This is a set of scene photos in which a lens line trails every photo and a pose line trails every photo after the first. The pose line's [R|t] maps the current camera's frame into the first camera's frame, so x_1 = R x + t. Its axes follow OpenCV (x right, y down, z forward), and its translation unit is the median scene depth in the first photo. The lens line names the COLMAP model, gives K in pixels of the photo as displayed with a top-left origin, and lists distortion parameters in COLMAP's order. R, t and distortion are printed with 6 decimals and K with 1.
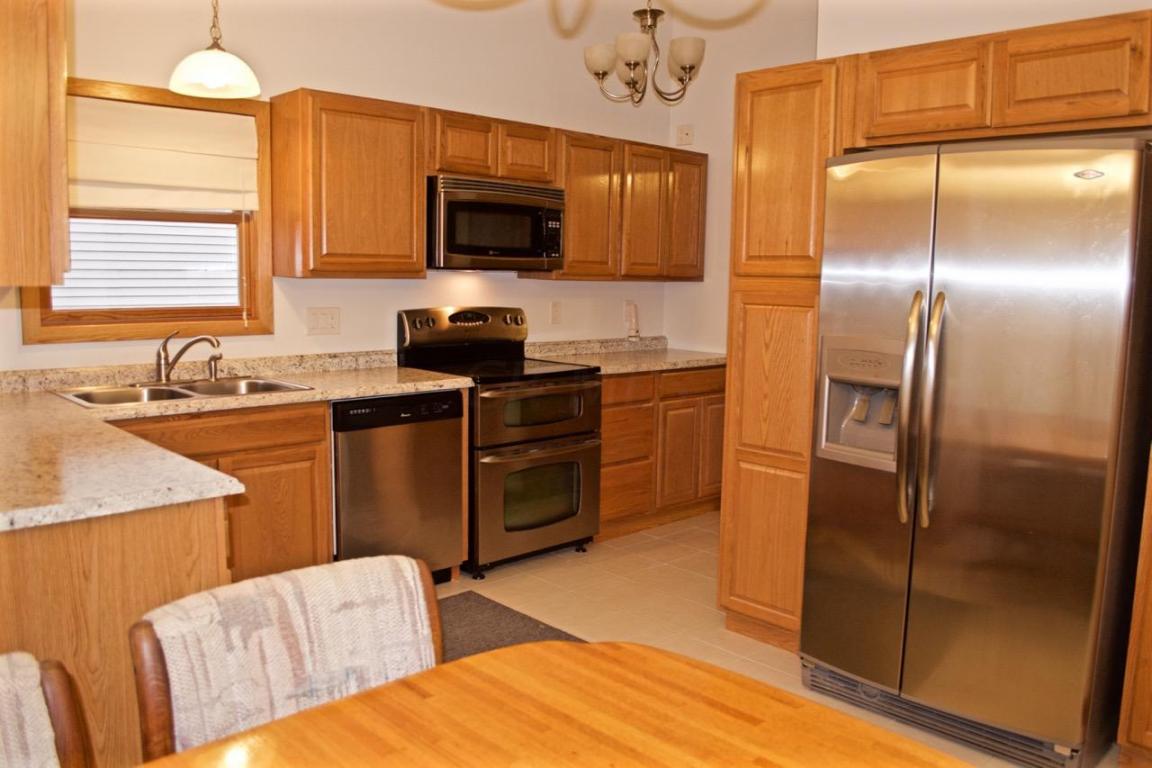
lens RADIAL K [[911.7, 0, 576.0], [0, 911.7, 384.0], [0, 0, 1]] dist [-0.071531, 0.002142]
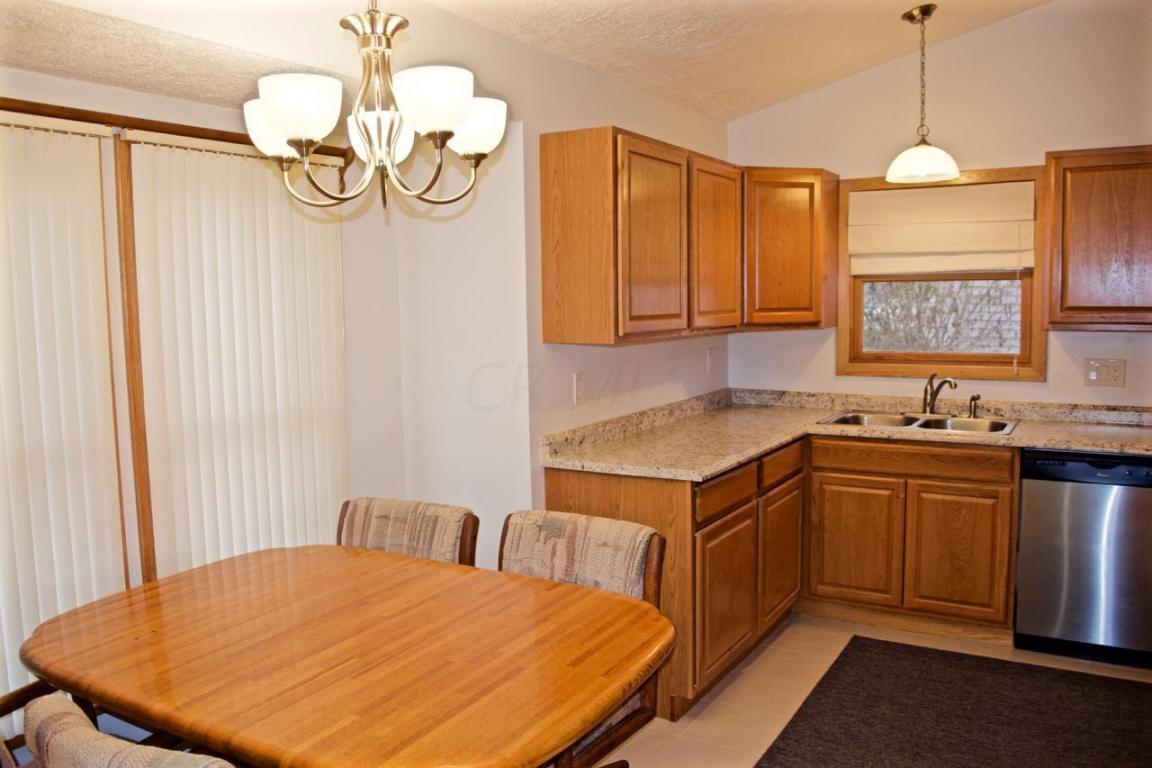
lens RADIAL K [[911.7, 0, 576.0], [0, 911.7, 384.0], [0, 0, 1]] dist [-0.071531, 0.002142]
pose [[0.250171, 0.073094, -0.965439, 0.634494], [-0.096745, 0.994043, 0.050190, -0.060742], [0.963356, 0.080845, 0.255752, 0.237151]]
